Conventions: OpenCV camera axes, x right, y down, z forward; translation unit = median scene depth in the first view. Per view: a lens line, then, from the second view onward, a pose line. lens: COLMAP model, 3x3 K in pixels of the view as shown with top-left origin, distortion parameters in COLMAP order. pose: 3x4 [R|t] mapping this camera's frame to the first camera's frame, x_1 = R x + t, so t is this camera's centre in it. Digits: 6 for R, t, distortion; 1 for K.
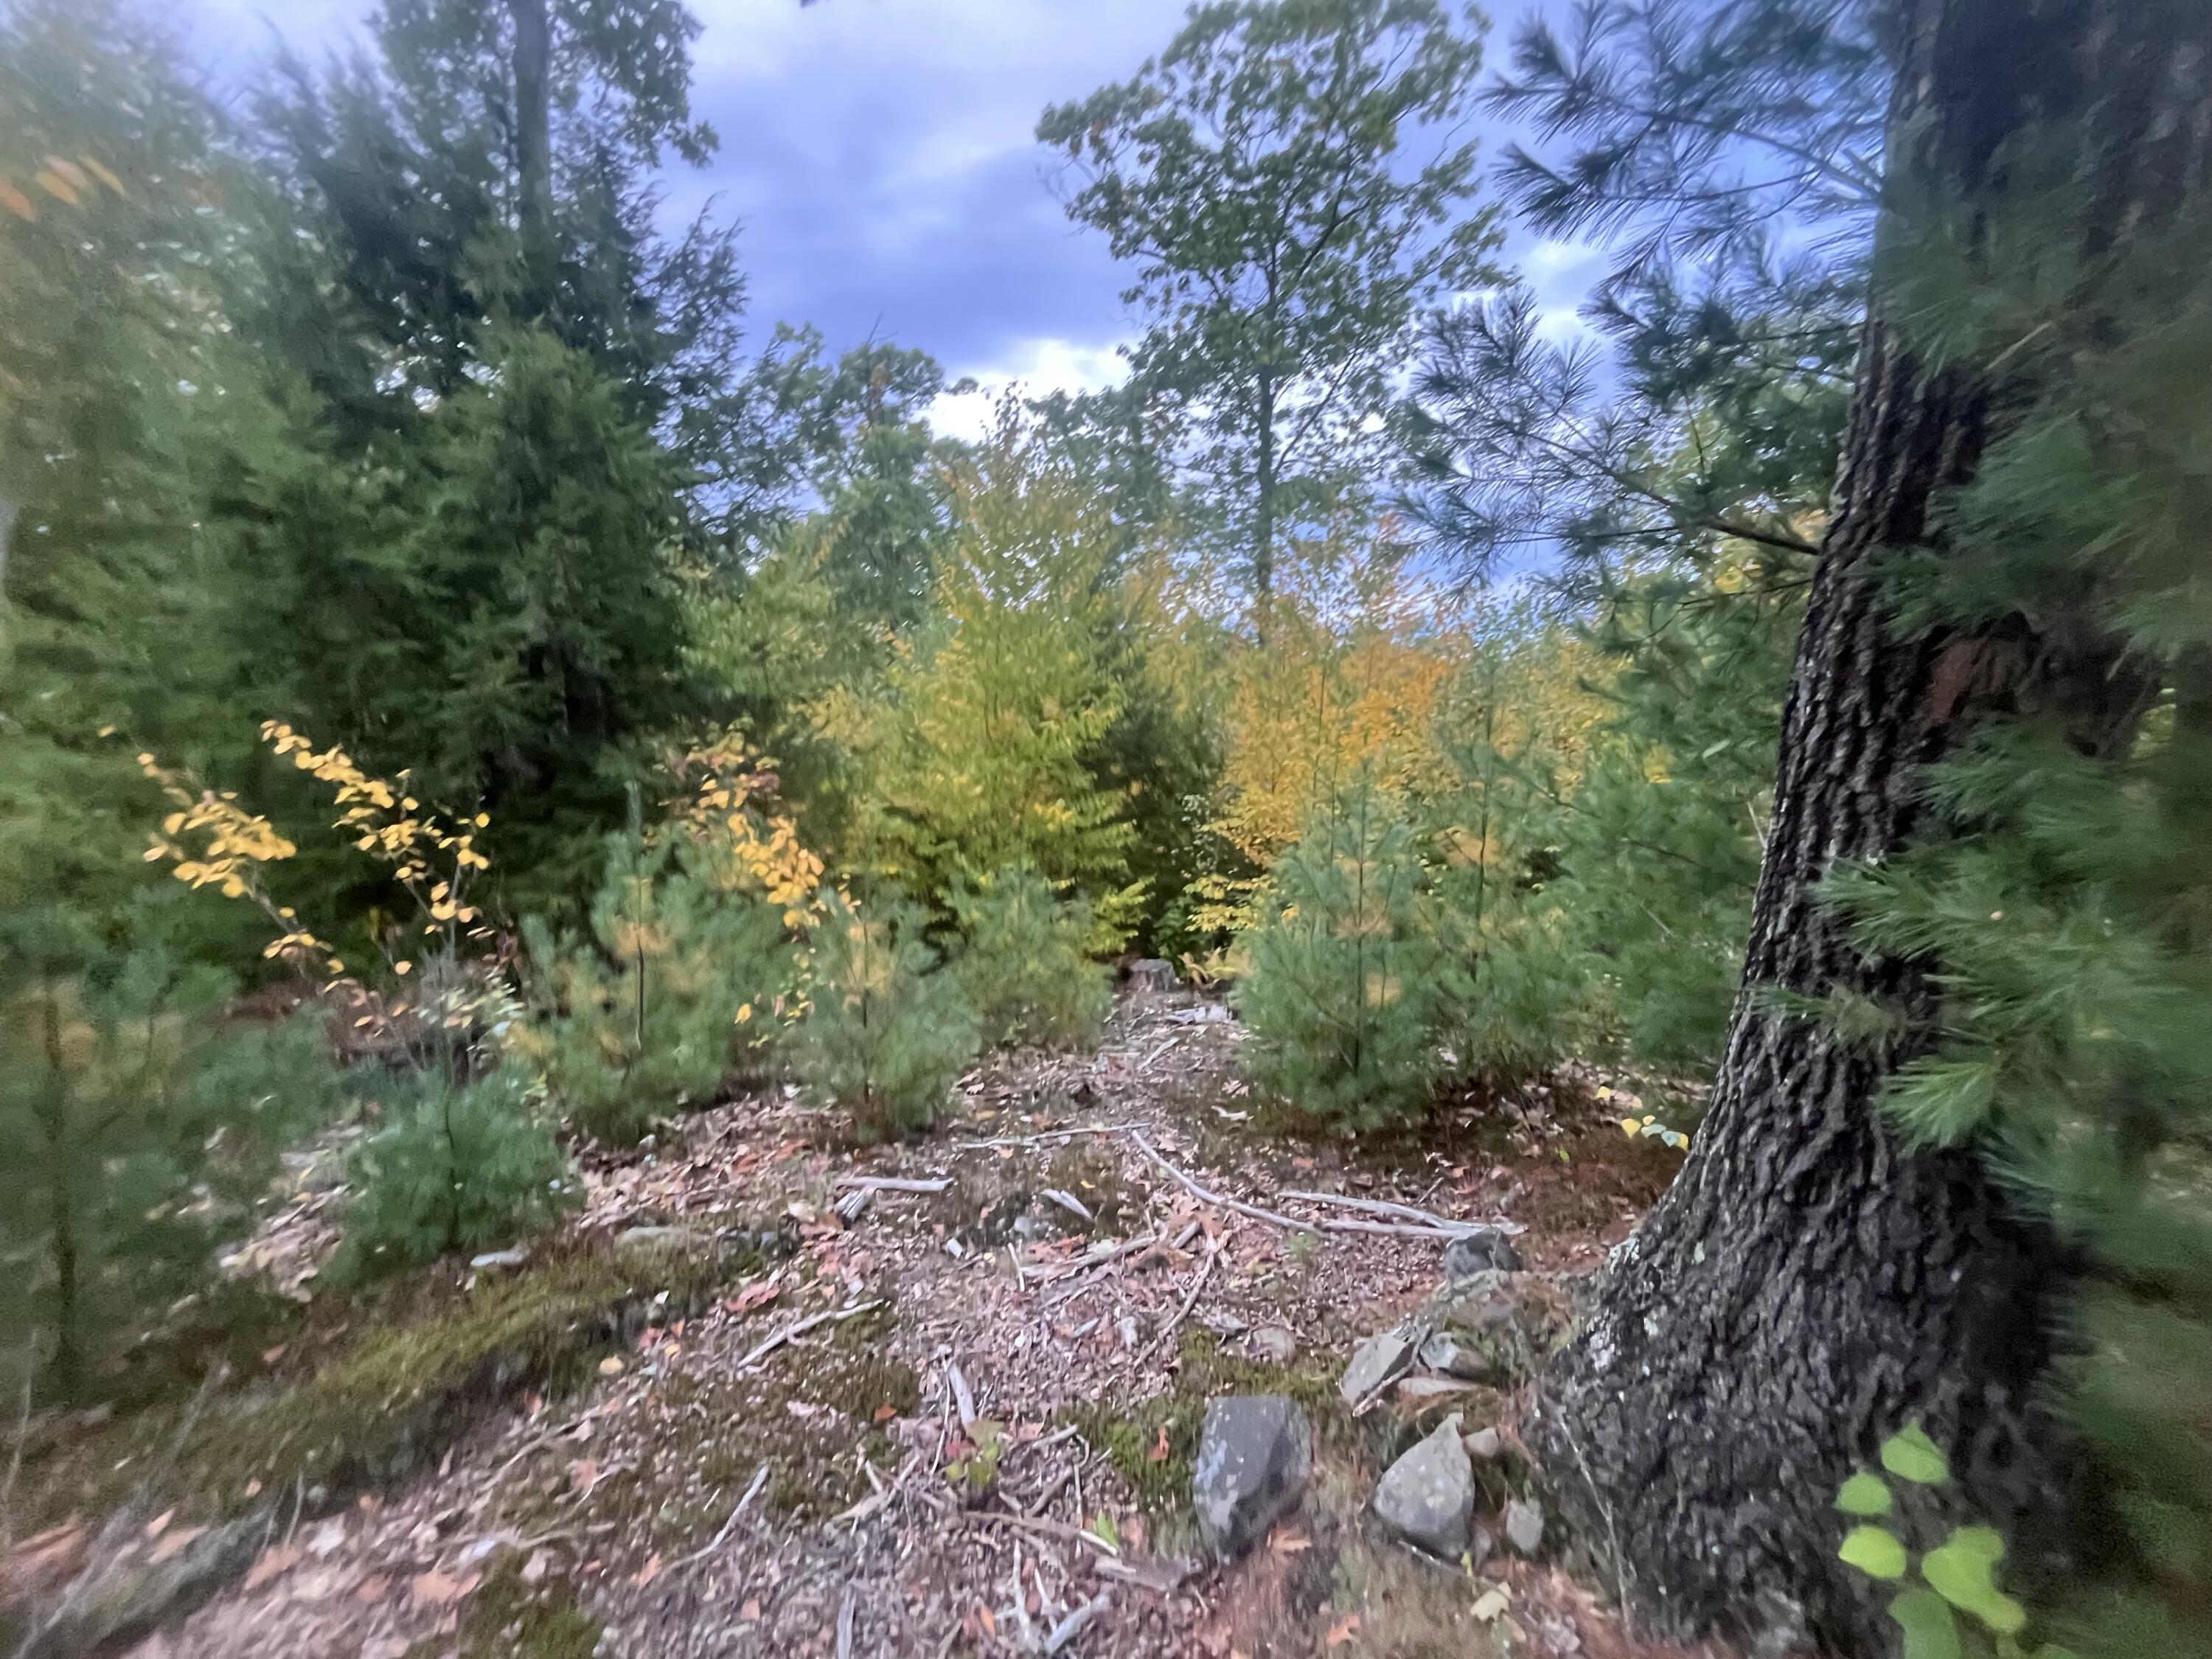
lens RADIAL K [[889.9, 0, 1094.3], [0, 889.9, 821.4], [0, 0, 1]] dist [-0.000350, -0.000644]
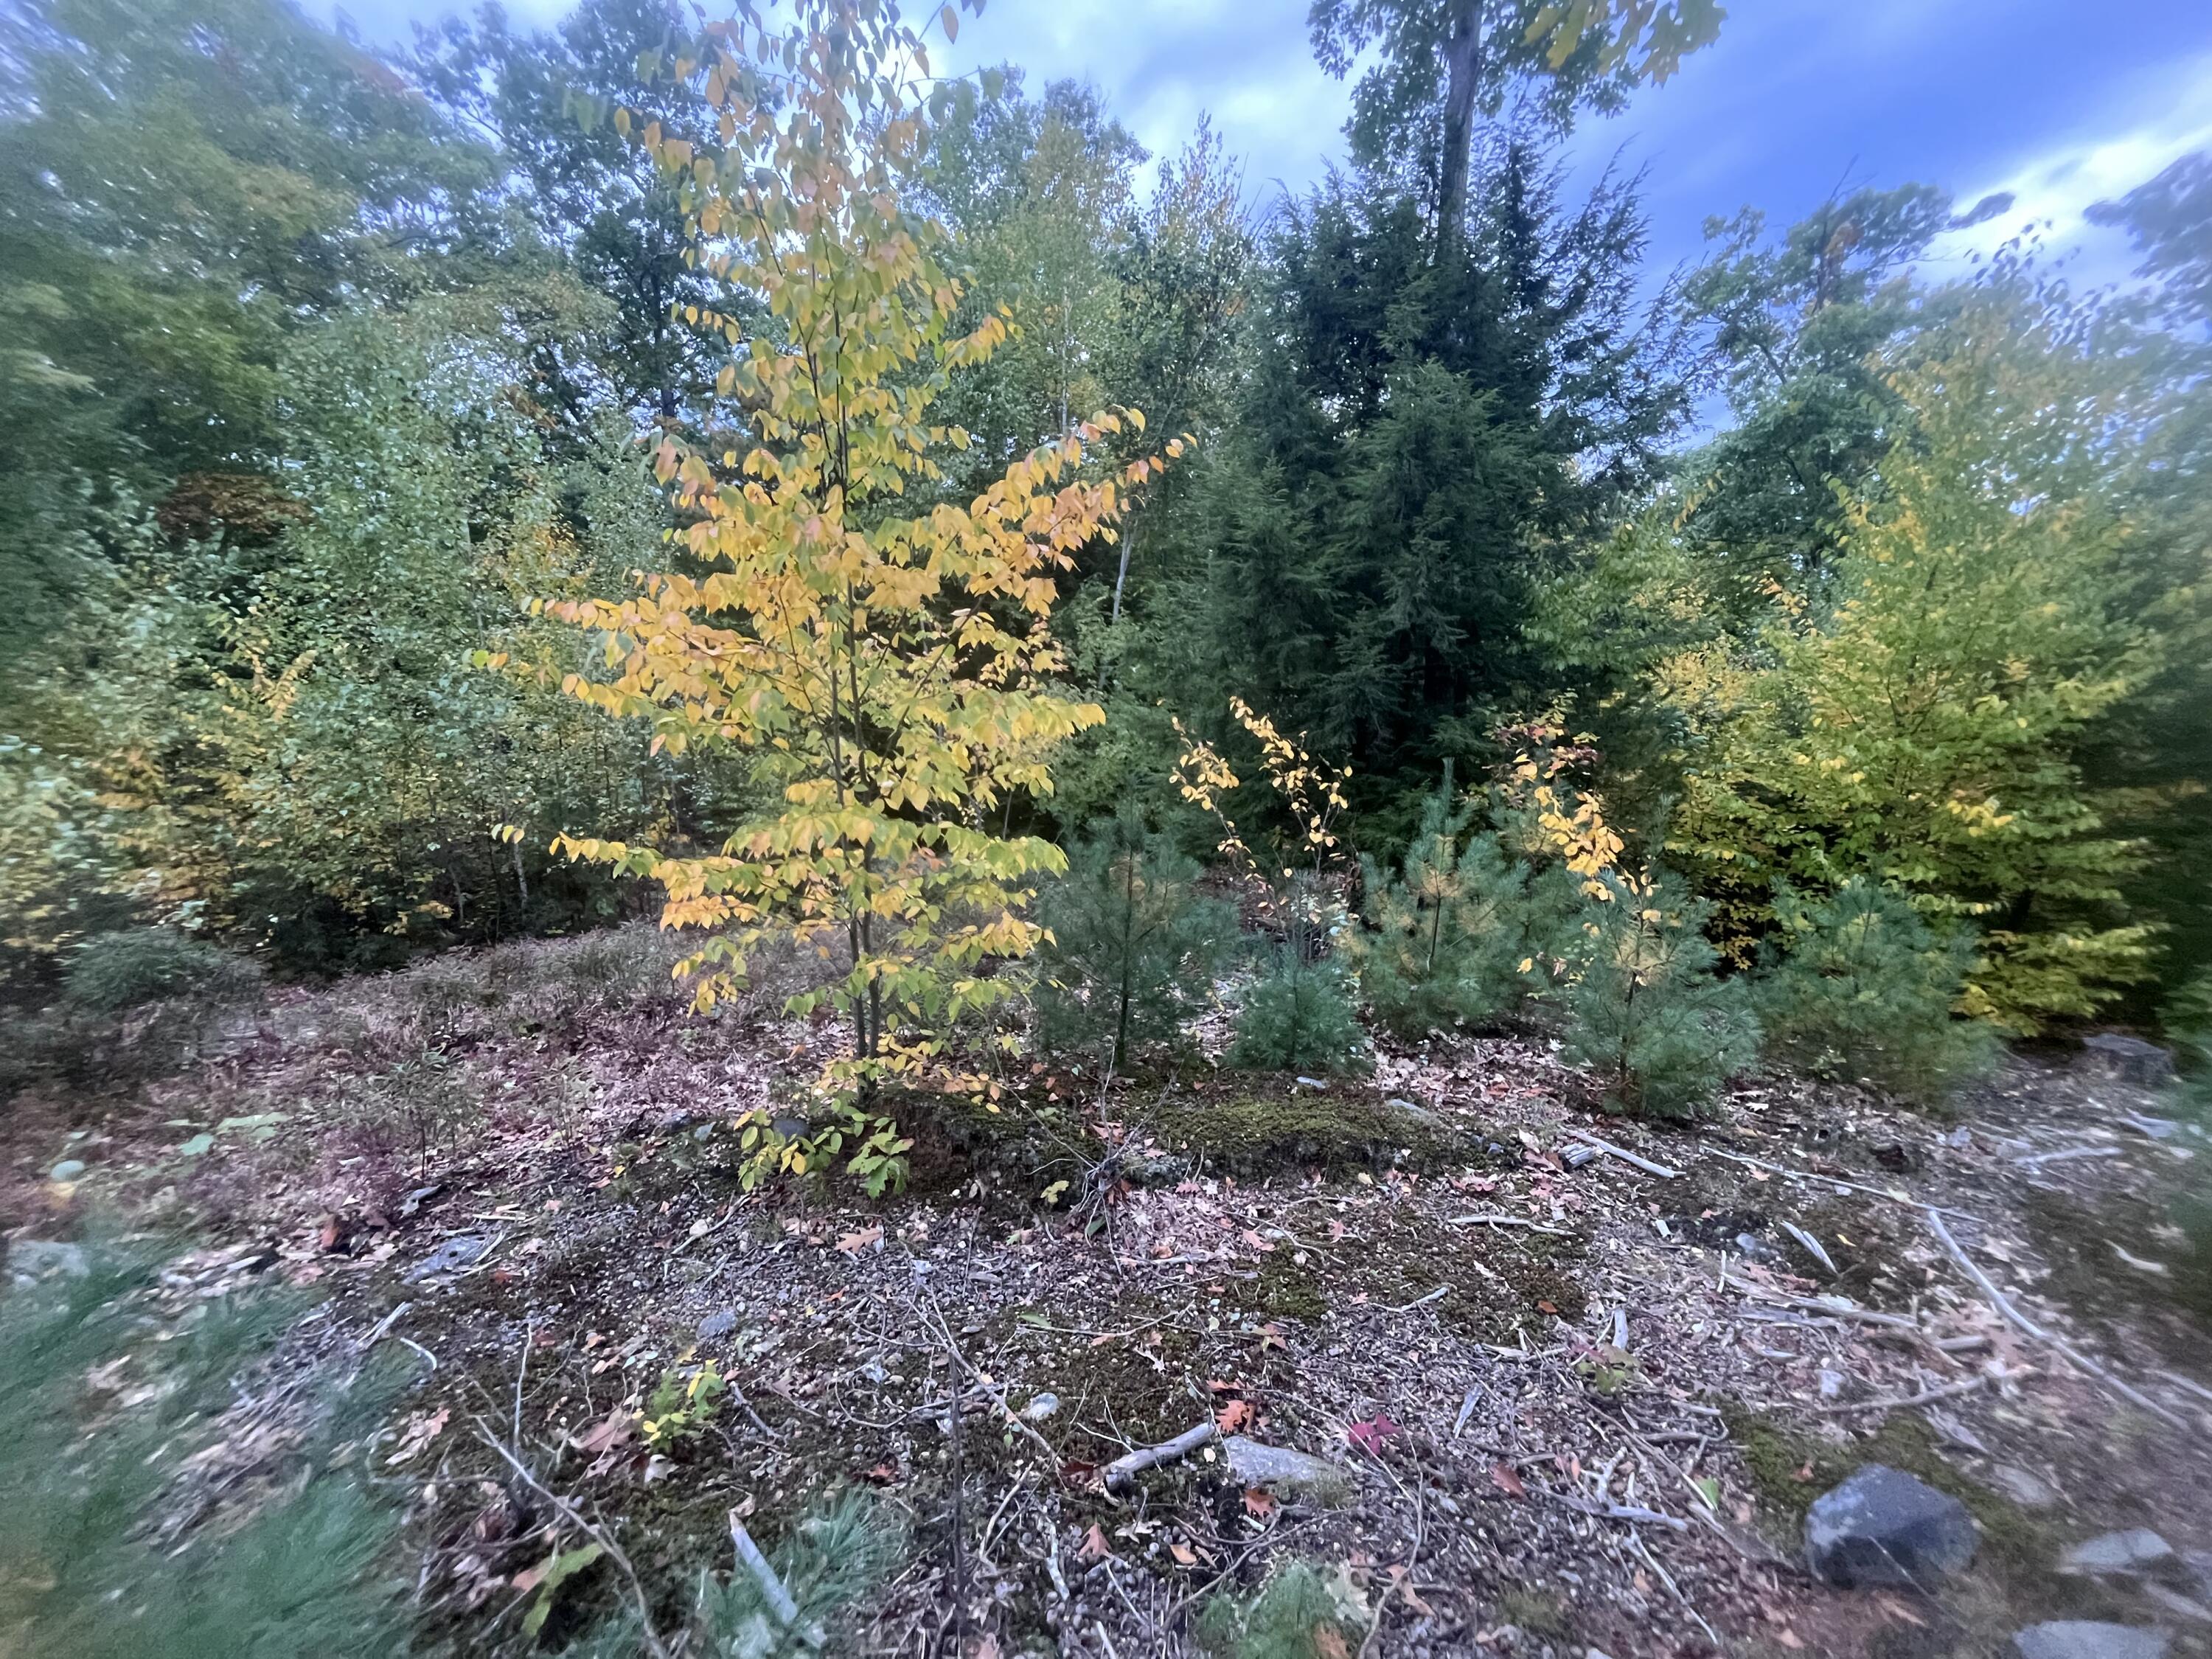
lens RADIAL K [[889.9, 0, 1100.5], [0, 889.9, 830.4], [0, 0, 1]] dist [-0.000350, -0.000644]
pose [[0.625182, 0.135914, -0.768554, 0.122386], [-0.076681, 0.990653, 0.112815, -0.041954], [0.776703, -0.011596, 0.629760, -0.129387]]
